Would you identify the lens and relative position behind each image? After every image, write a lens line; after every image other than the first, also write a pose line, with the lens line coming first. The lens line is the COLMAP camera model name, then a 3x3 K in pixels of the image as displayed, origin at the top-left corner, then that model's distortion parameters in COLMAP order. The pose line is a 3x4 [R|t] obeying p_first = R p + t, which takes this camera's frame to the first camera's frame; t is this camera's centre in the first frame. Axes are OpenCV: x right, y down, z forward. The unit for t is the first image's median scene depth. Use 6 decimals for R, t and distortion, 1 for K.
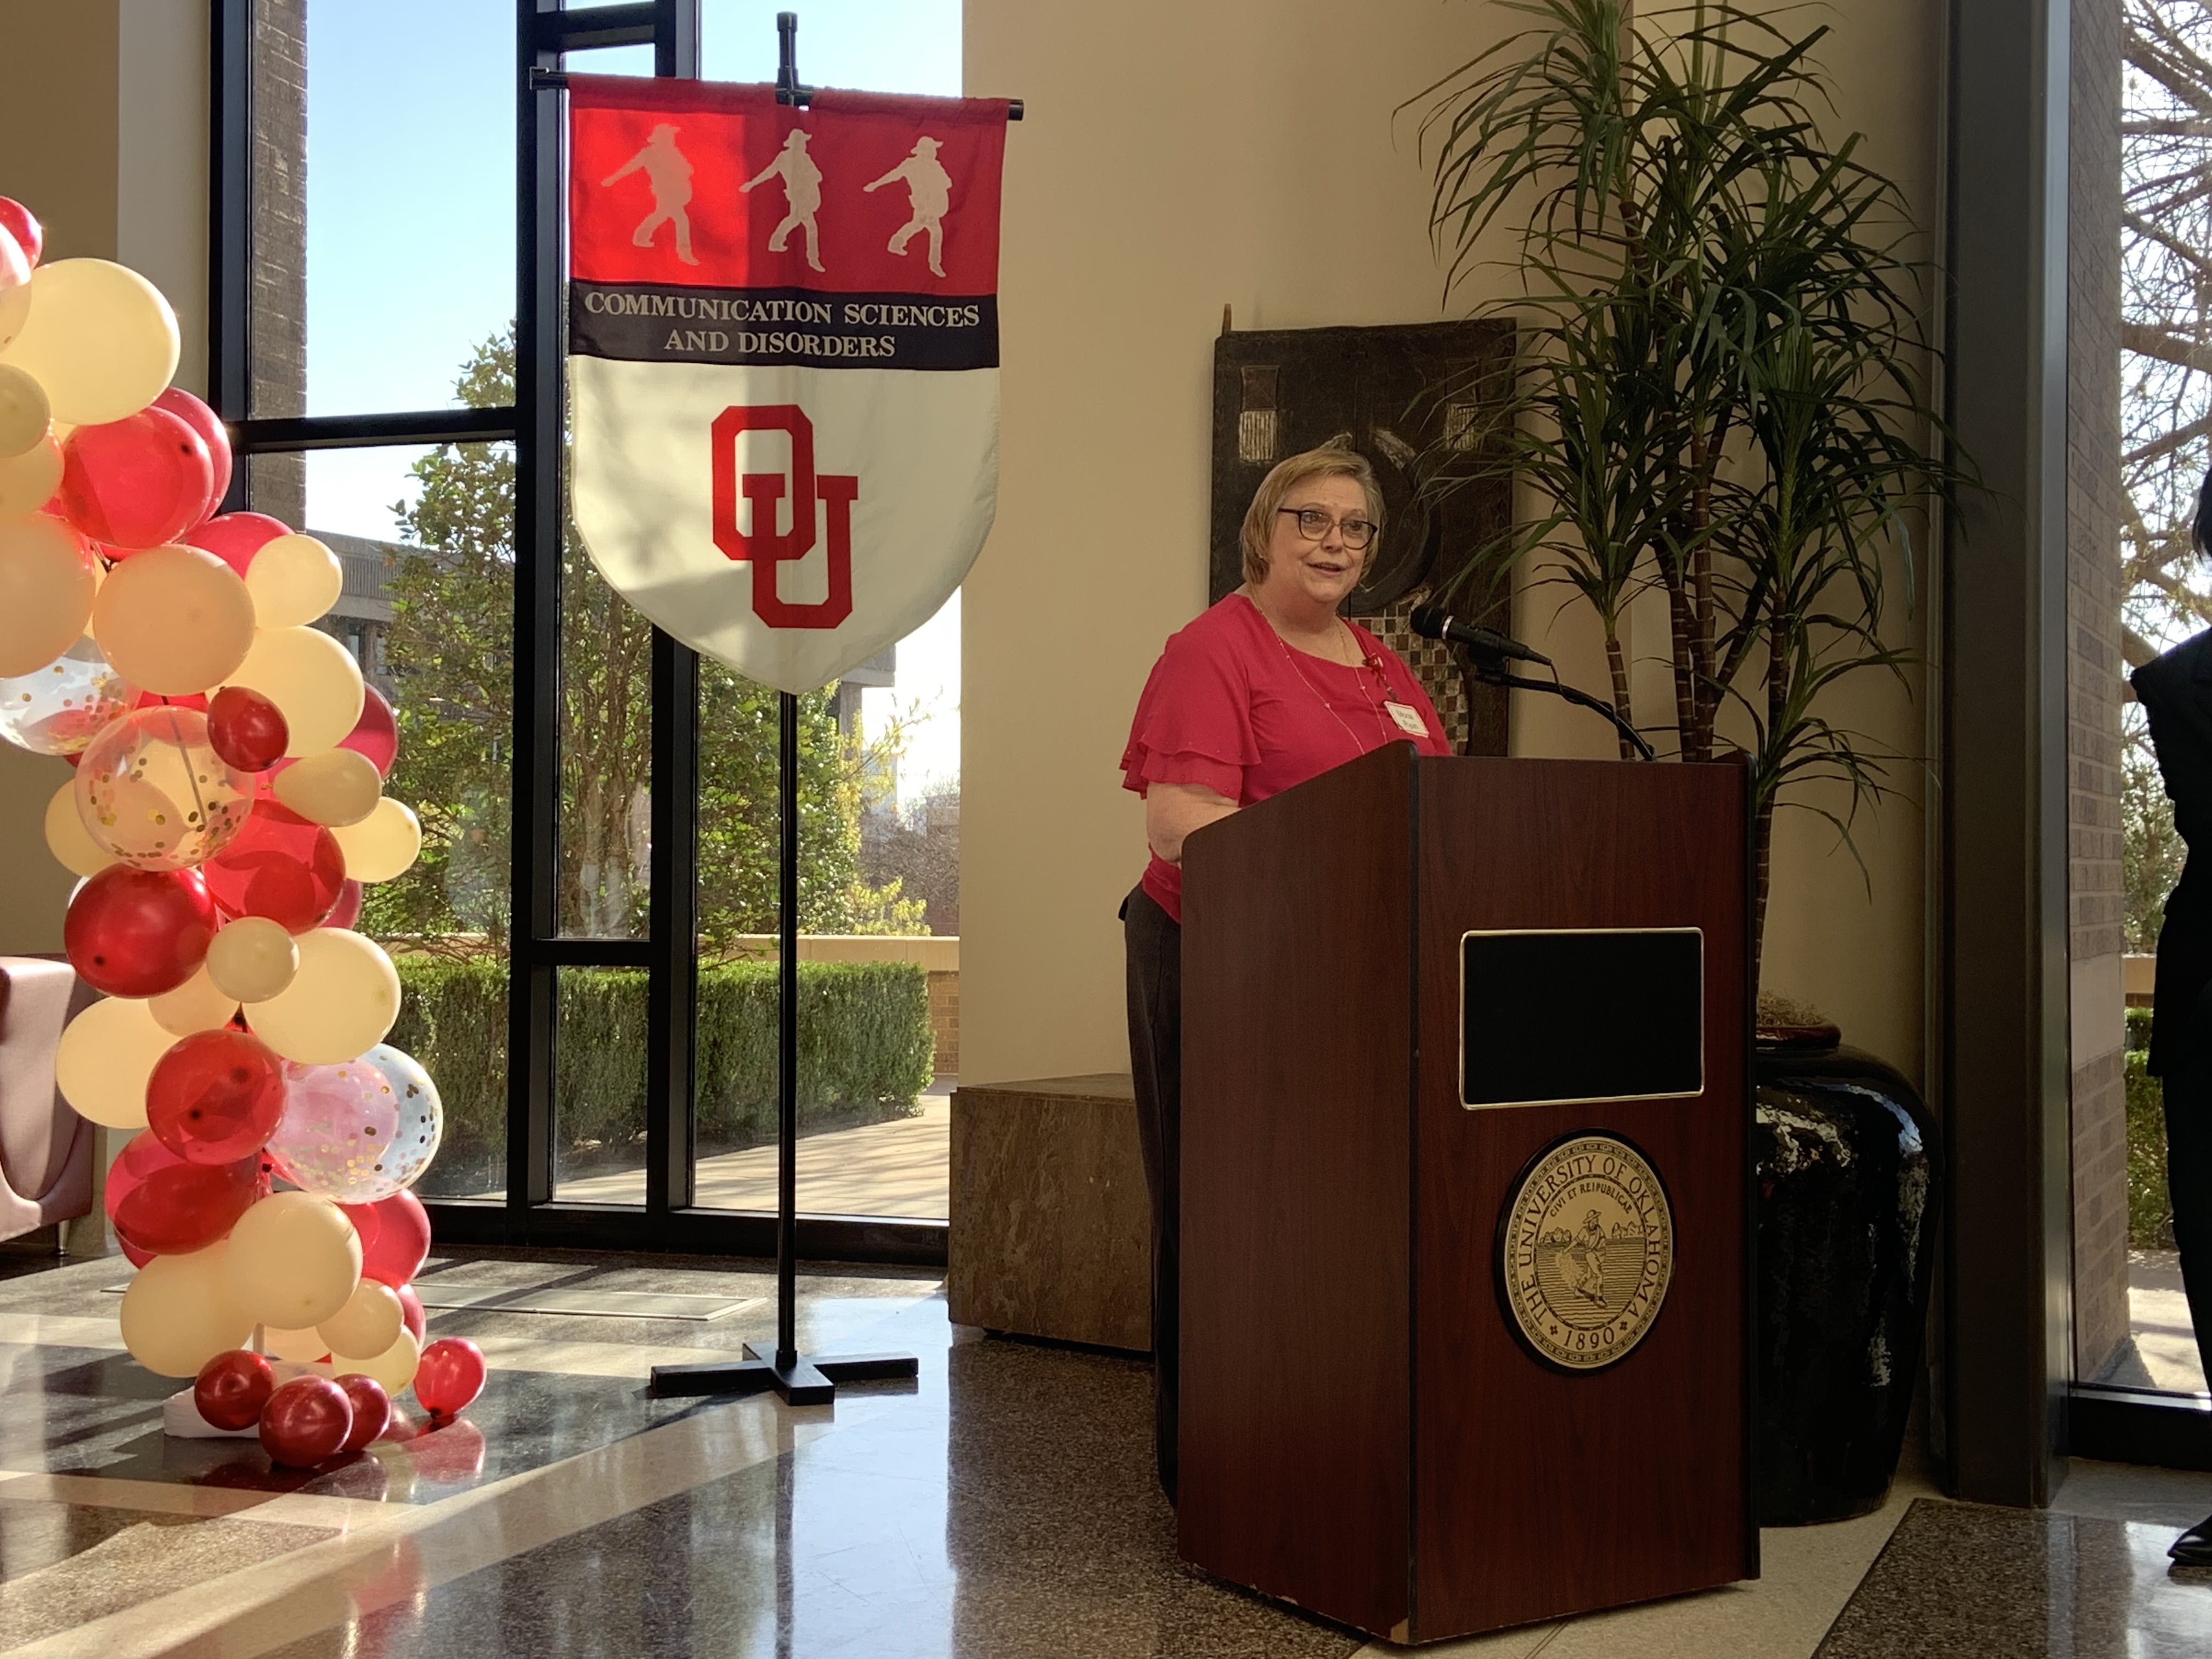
lens RADIAL K [[2689.4, 0, 1089.4], [0, 2689.4, 822.2], [0, 0, 1]] dist [0.108534, 0.000000]
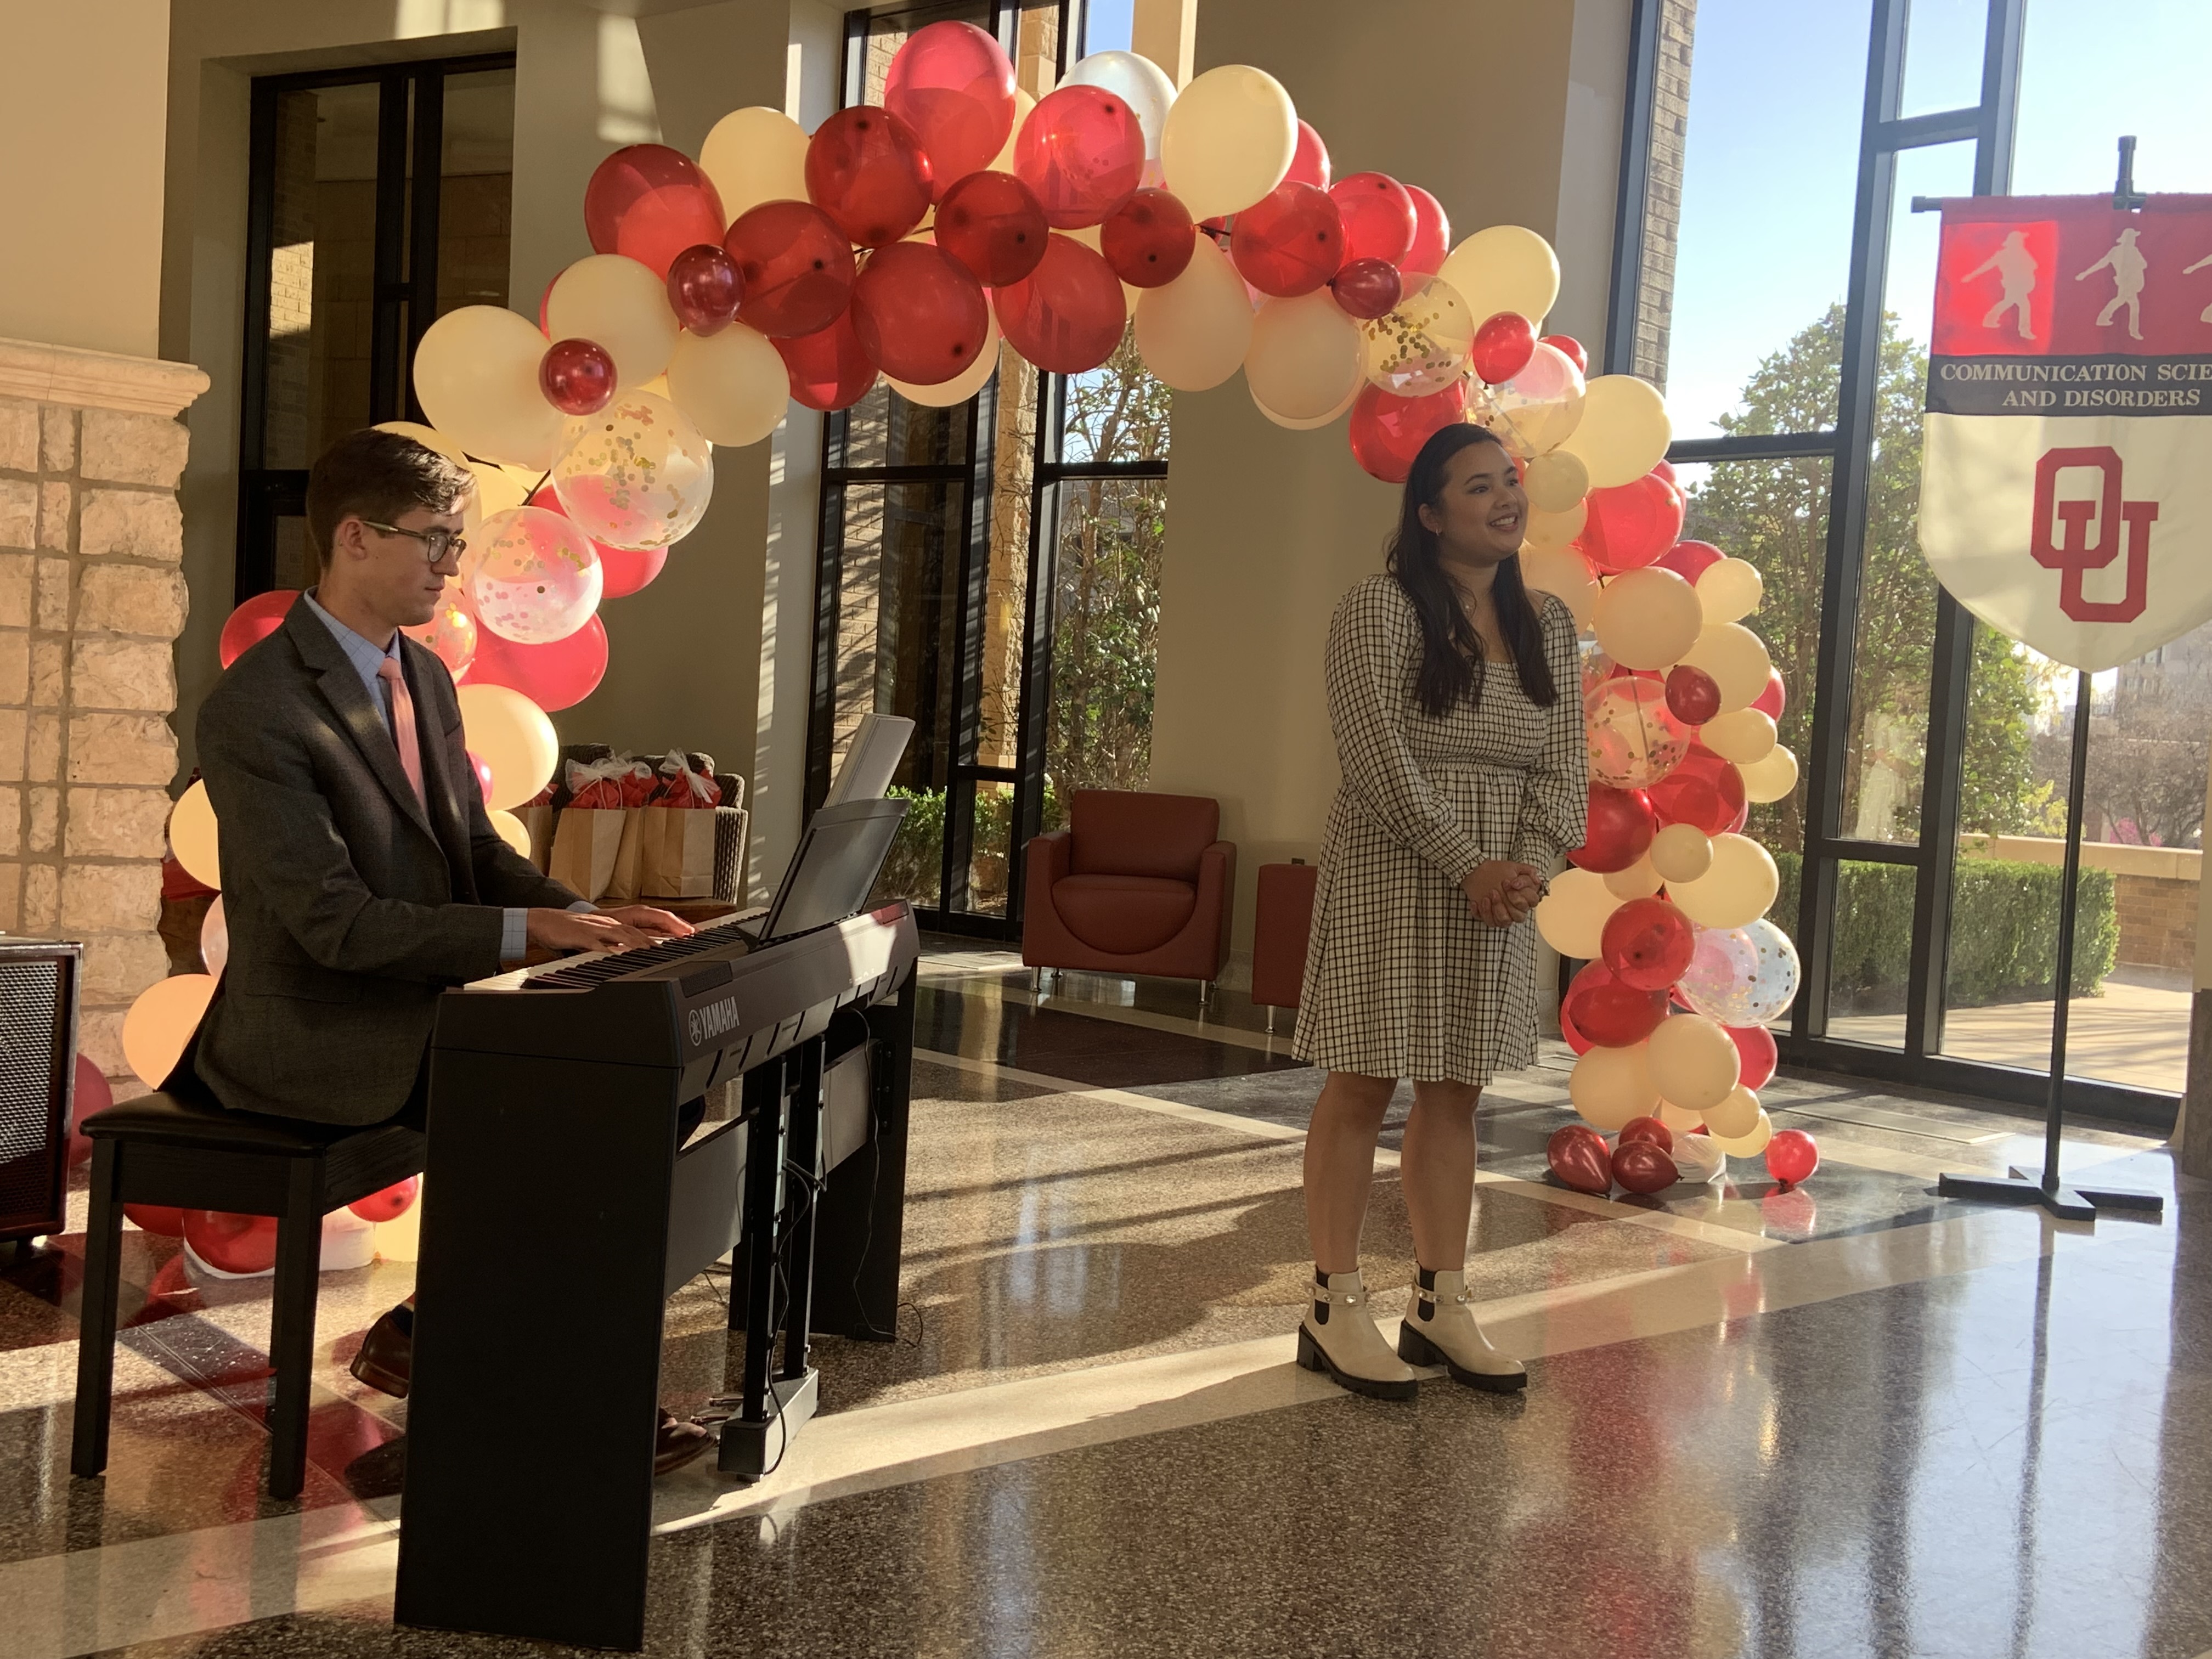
lens RADIAL K [[2212.4, 0, 1115.6], [0, 2212.4, 825.2], [0, 0, 1]] dist [0.080400, 0.000000]
pose [[0.900611, 0.068614, -0.429175, -0.062747], [-0.044483, 0.996826, 0.066021, -0.025323], [0.432343, -0.040368, 0.900805, -0.170736]]
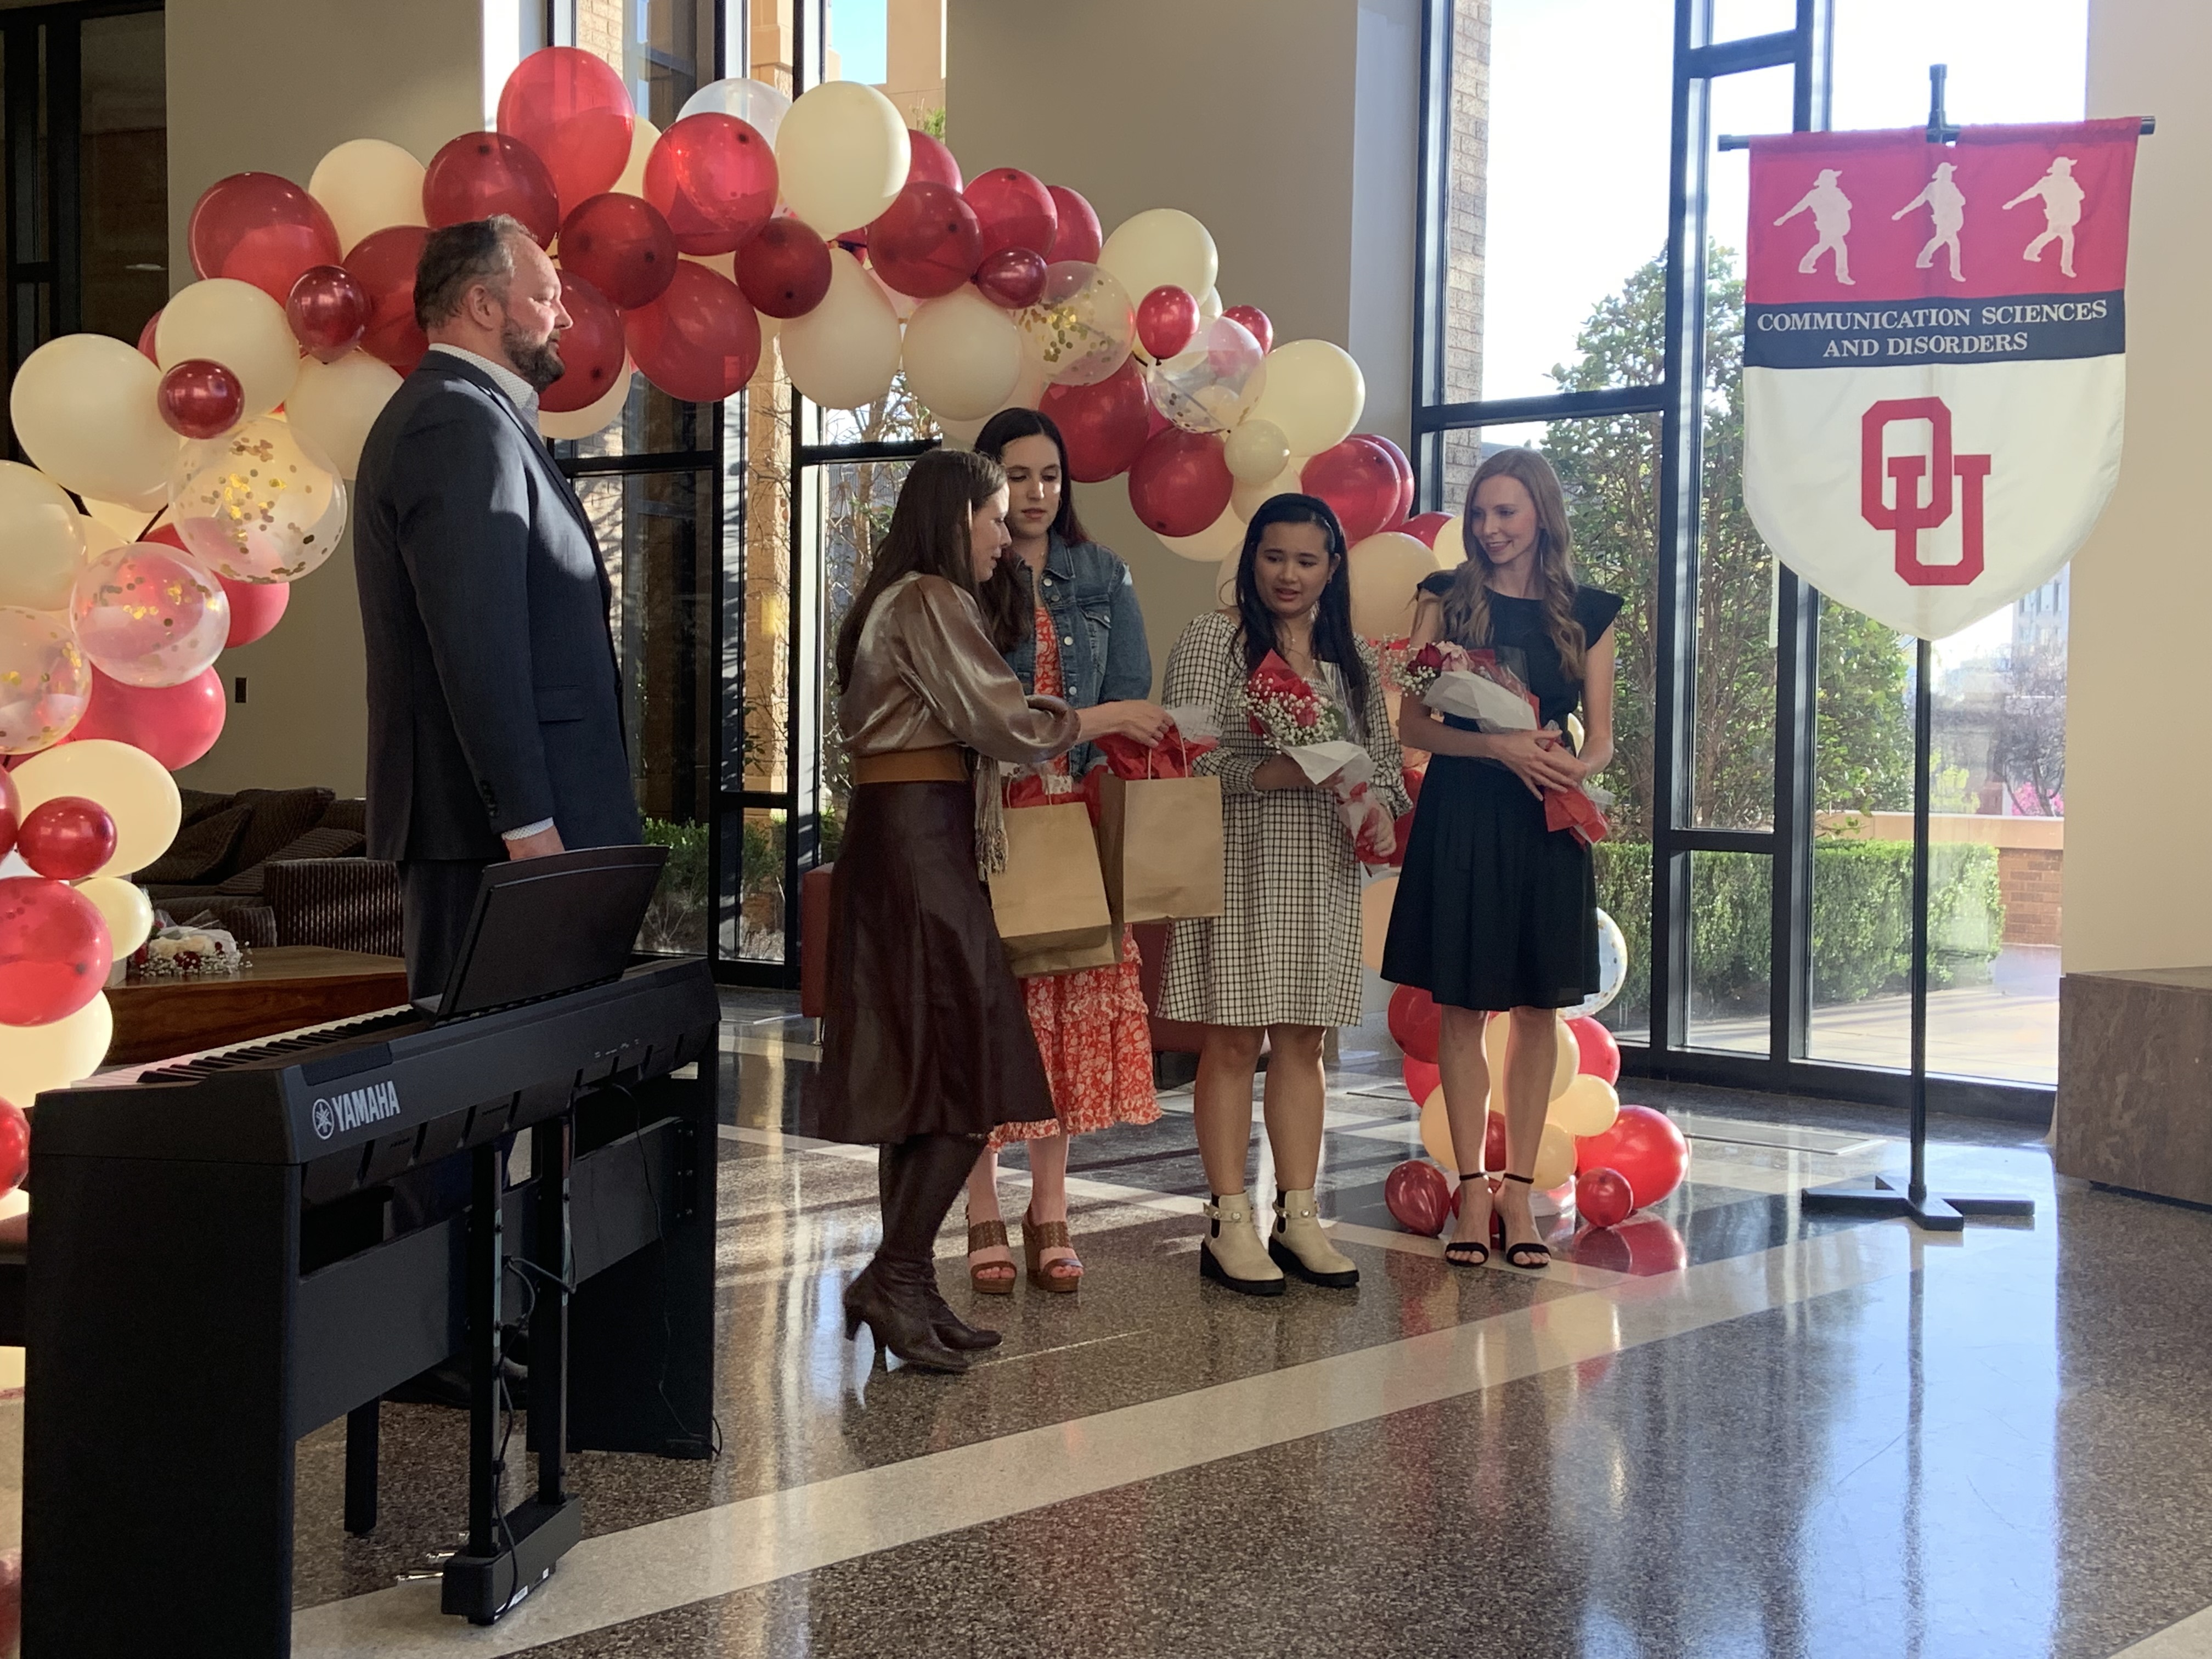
lens RADIAL K [[2540.2, 0, 1119.9], [0, 2540.2, 803.0], [0, 0, 1]] dist [0.097252, 0.000000]
pose [[0.932631, 0.017431, -0.360410, -0.033069], [0.000491, 0.998770, 0.049576, -0.032447], [0.360831, -0.046413, 0.931476, -0.191719]]
